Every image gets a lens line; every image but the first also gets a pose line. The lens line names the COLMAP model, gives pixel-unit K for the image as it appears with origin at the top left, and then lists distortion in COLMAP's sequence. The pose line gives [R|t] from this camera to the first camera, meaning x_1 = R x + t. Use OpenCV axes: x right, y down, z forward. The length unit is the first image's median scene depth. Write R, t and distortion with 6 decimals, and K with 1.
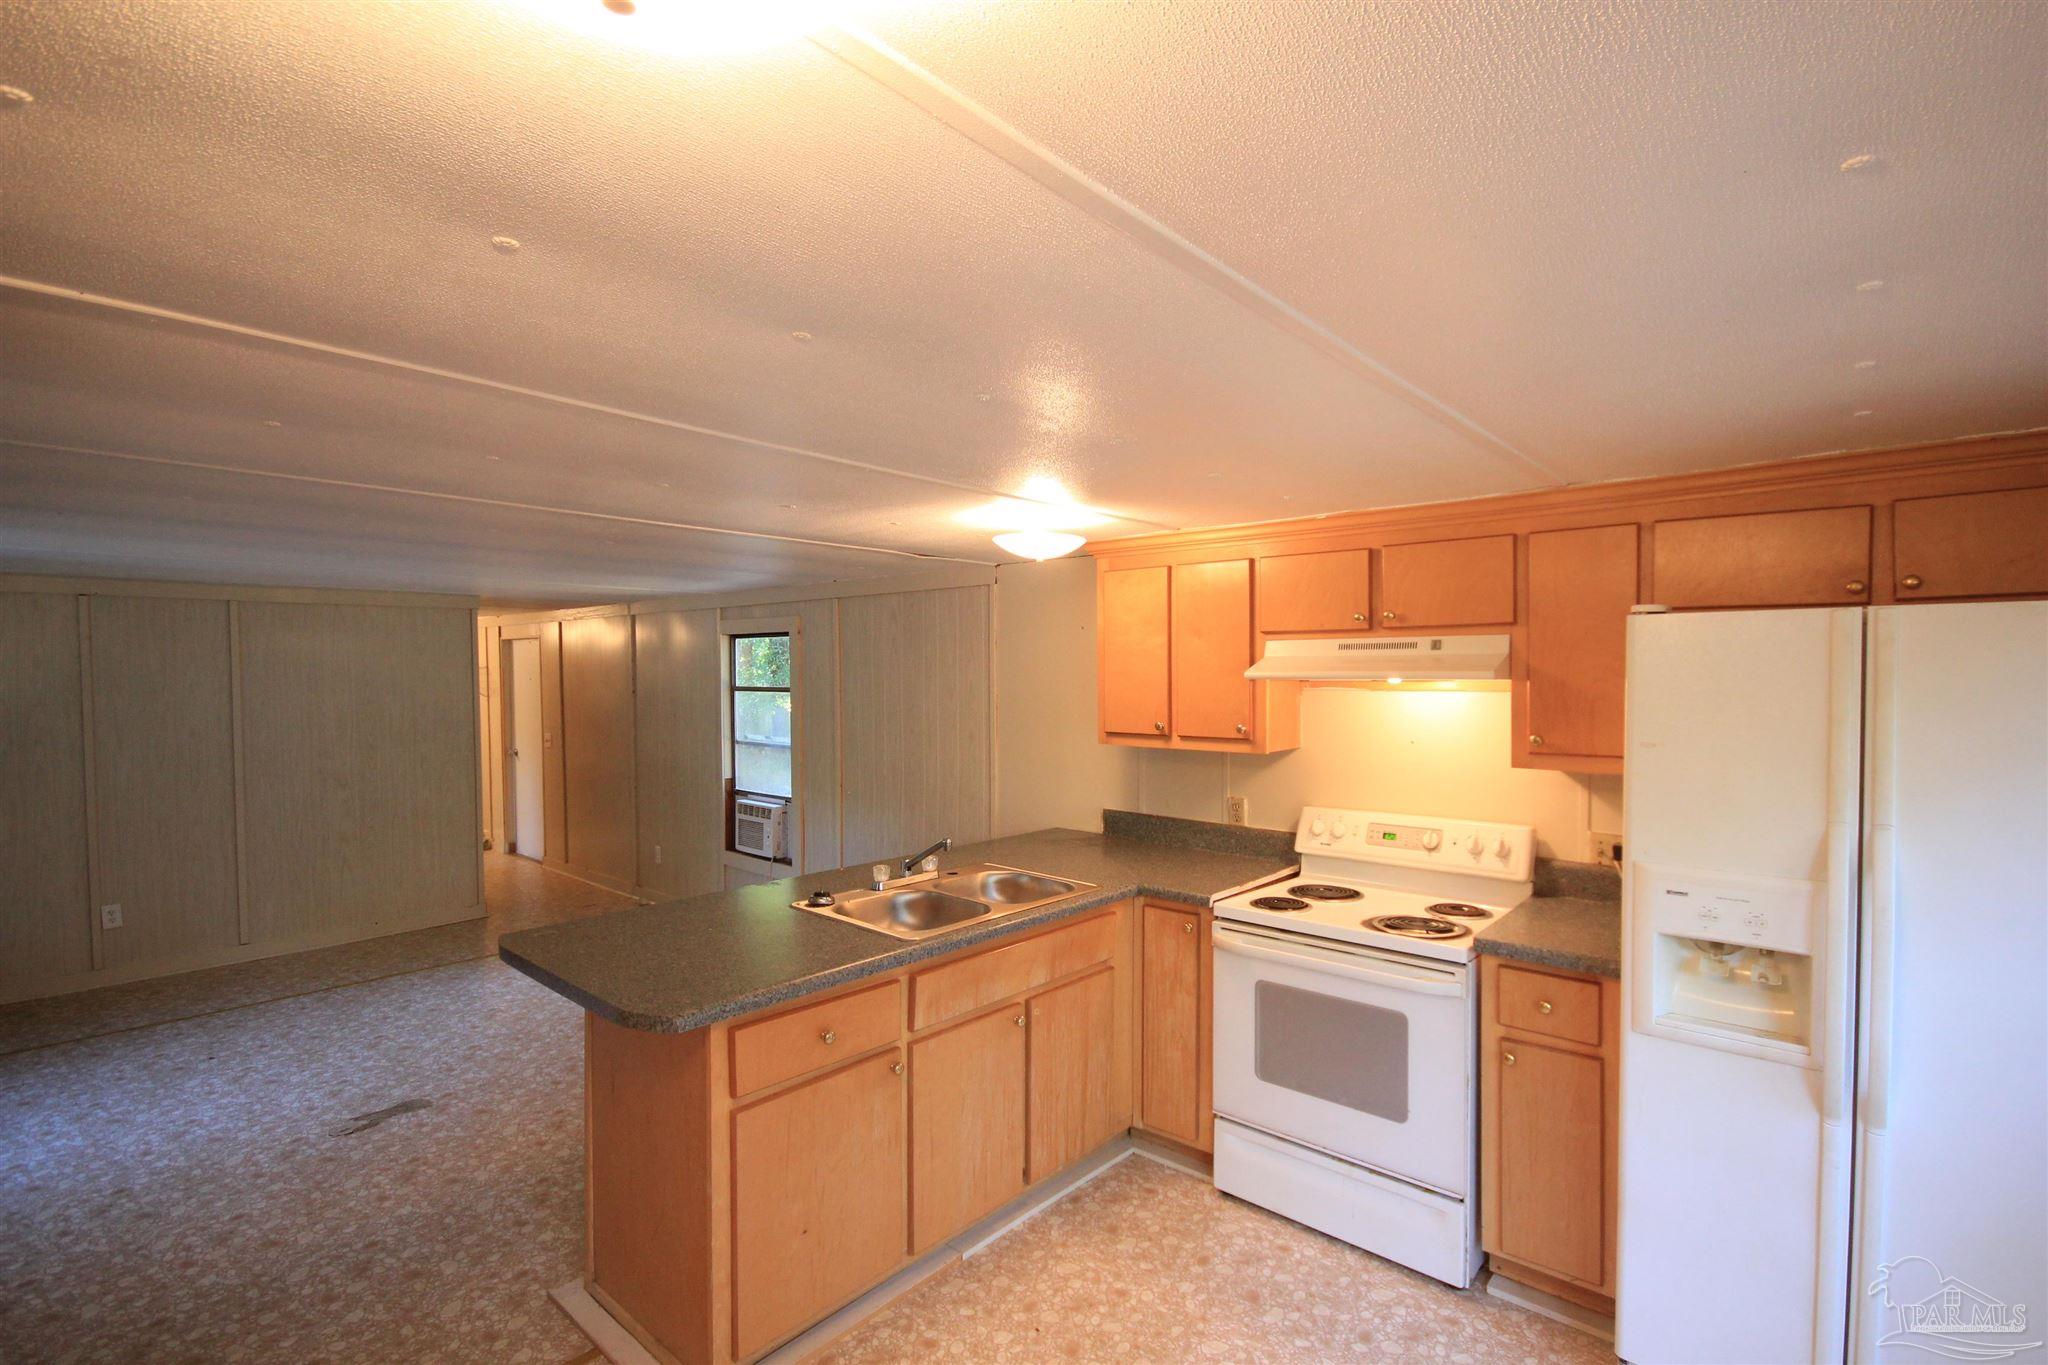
lens RADIAL K [[940.4, 0, 1045.8], [0, 940.4, 683.8], [0, 0, 1]] dist [-0.000272, -0.001941]
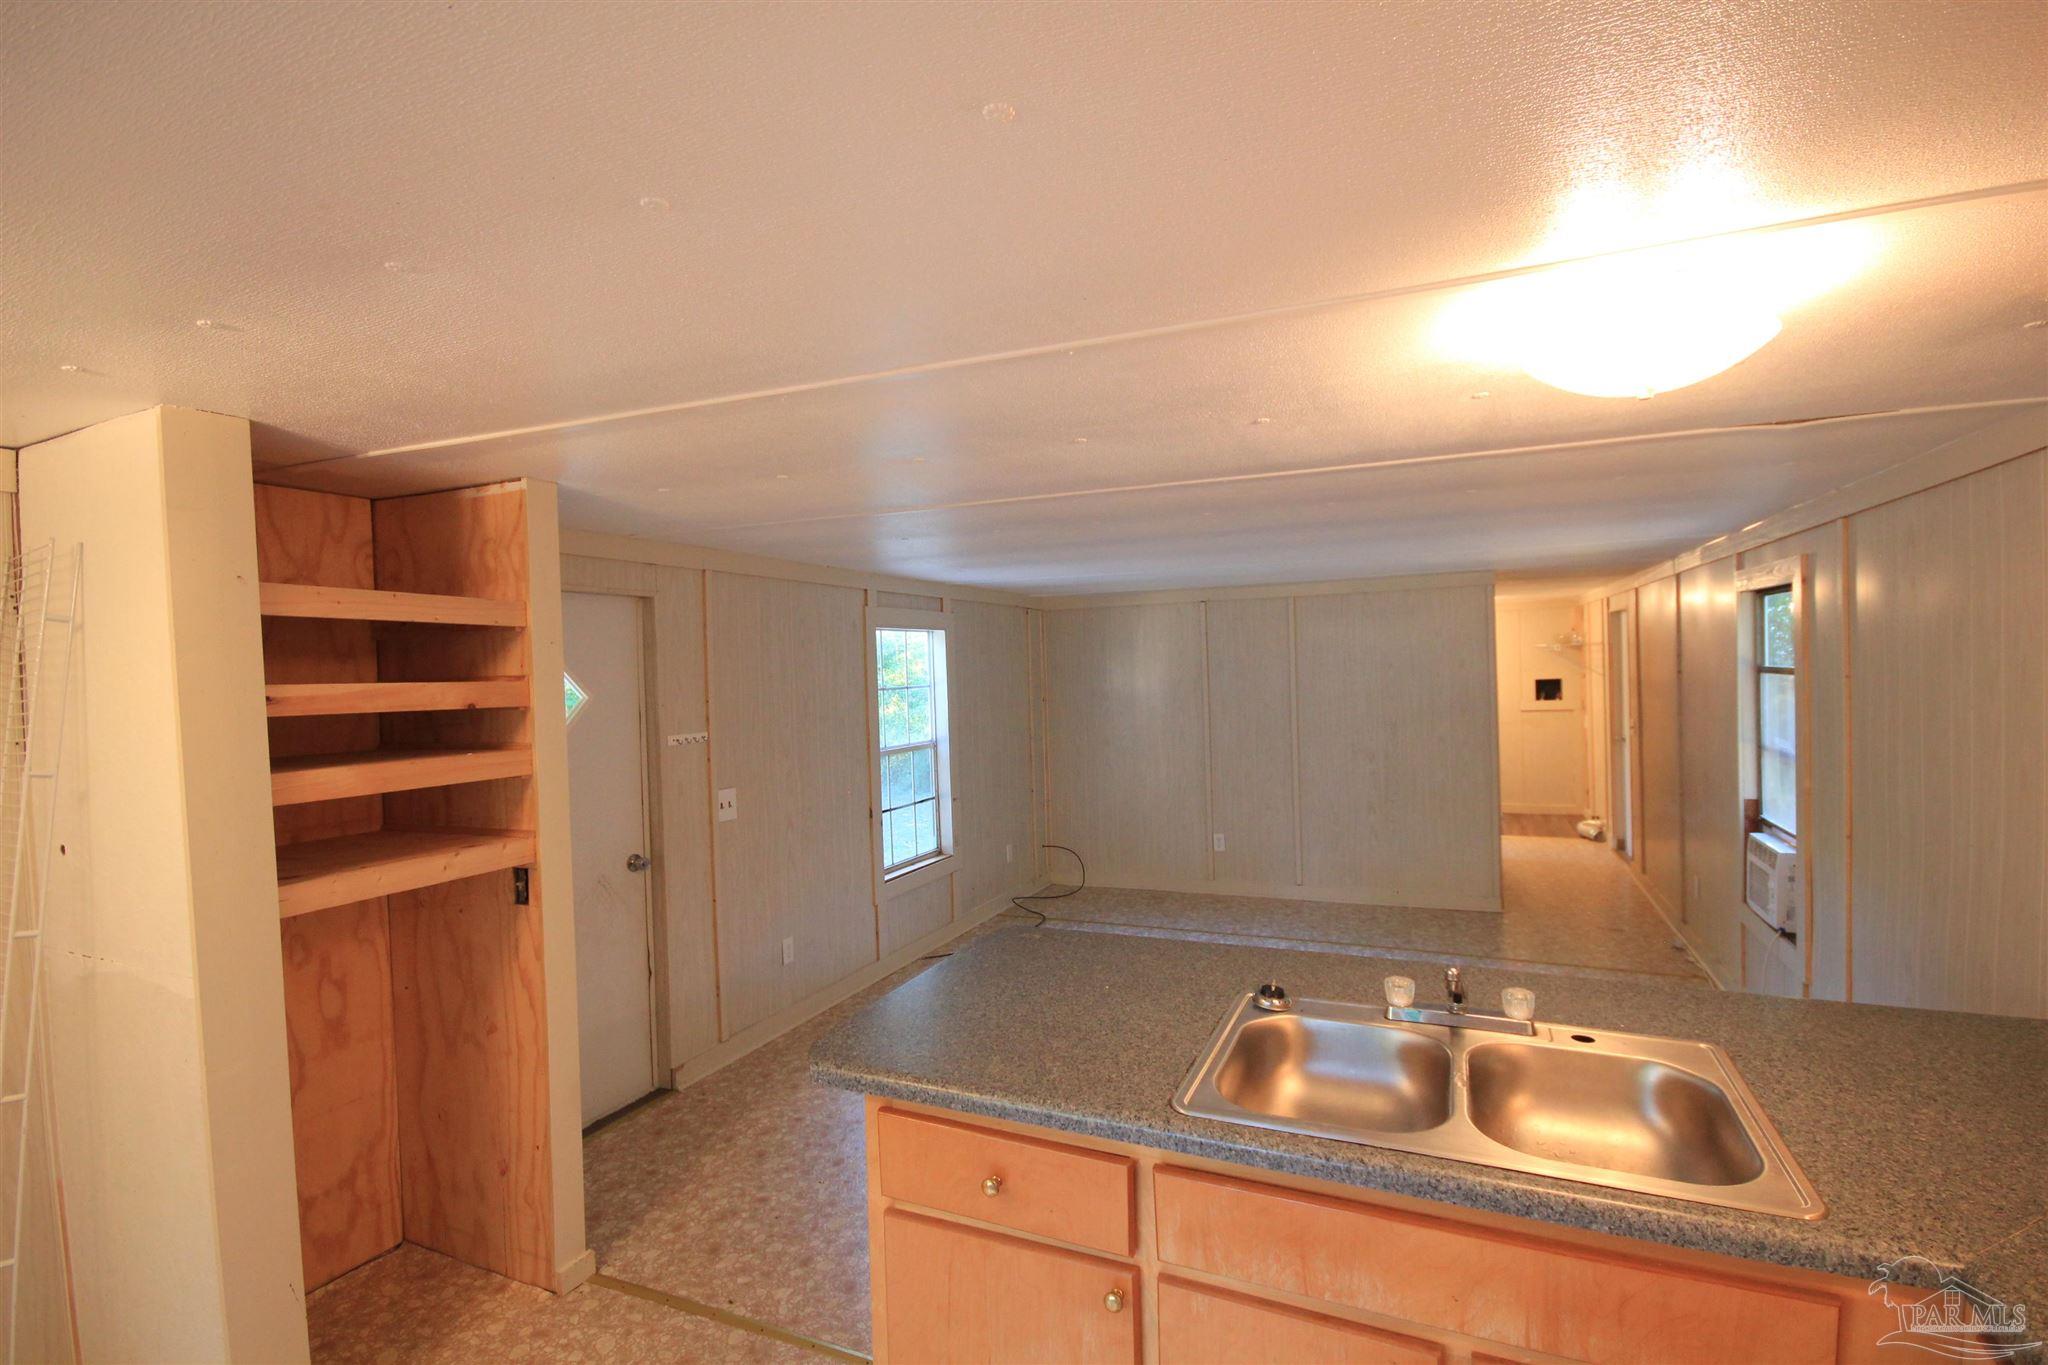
lens RADIAL K [[940.4, 0, 1033.8], [0, 940.4, 686.3], [0, 0, 1]] dist [-0.000272, -0.001941]
pose [[0.302417, 0.017323, -0.953018, 0.227103], [0.014153, 0.999643, 0.022662, -0.007937], [0.953071, -0.020341, 0.302064, 0.418999]]
